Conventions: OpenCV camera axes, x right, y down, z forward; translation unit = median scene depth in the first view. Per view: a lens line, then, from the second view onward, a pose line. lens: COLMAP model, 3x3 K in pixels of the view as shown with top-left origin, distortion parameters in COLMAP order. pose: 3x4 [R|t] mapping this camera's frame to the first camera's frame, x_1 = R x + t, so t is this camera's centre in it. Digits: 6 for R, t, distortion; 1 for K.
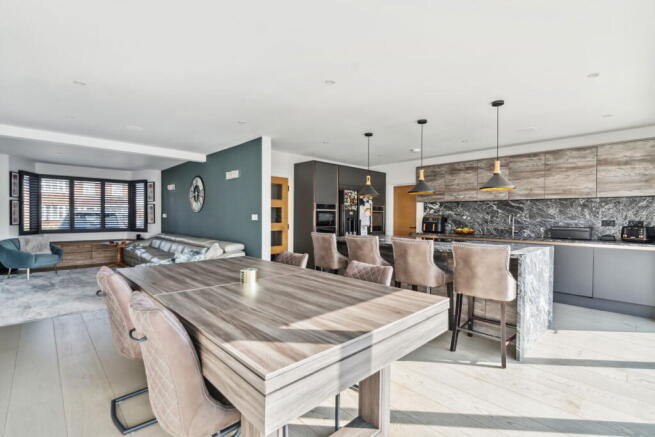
lens RADIAL K [[305.8, 0, 325.1], [0, 305.8, 218.2], [0, 0, 1]] dist [0.000299, 0.000189]
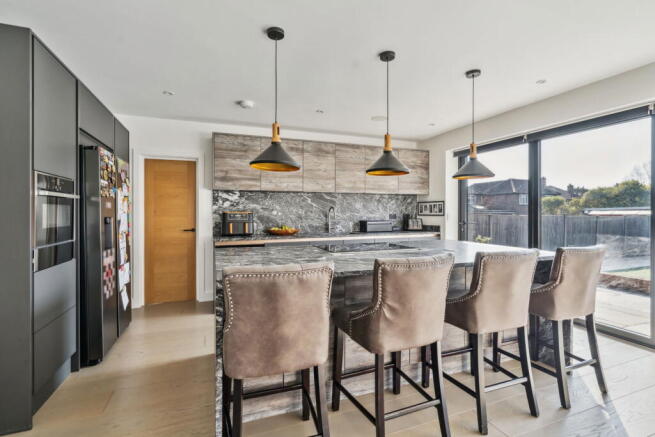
lens RADIAL K [[305.8, 0, 322.2], [0, 305.8, 212.6], [0, 0, 1]] dist [0.000299, 0.000189]
pose [[0.391657, -0.009165, 0.920066, -0.214429], [0.010914, 0.999926, 0.005315, -0.006054], [-0.920047, 0.007960, 0.391728, 0.640735]]
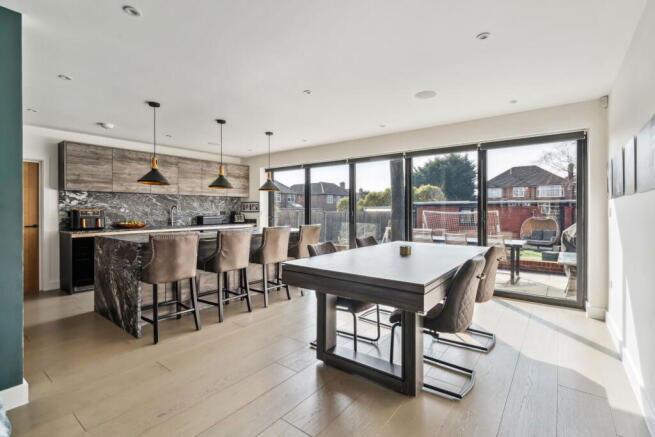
lens RADIAL K [[305.8, 0, 324.0], [0, 305.8, 210.1], [0, 0, 1]] dist [0.000299, 0.000189]
pose [[-0.151384, -0.009371, 0.988431, -0.583343], [0.007832, 0.999912, 0.010679, -0.008077], [-0.988444, 0.009358, -0.151297, 0.586127]]
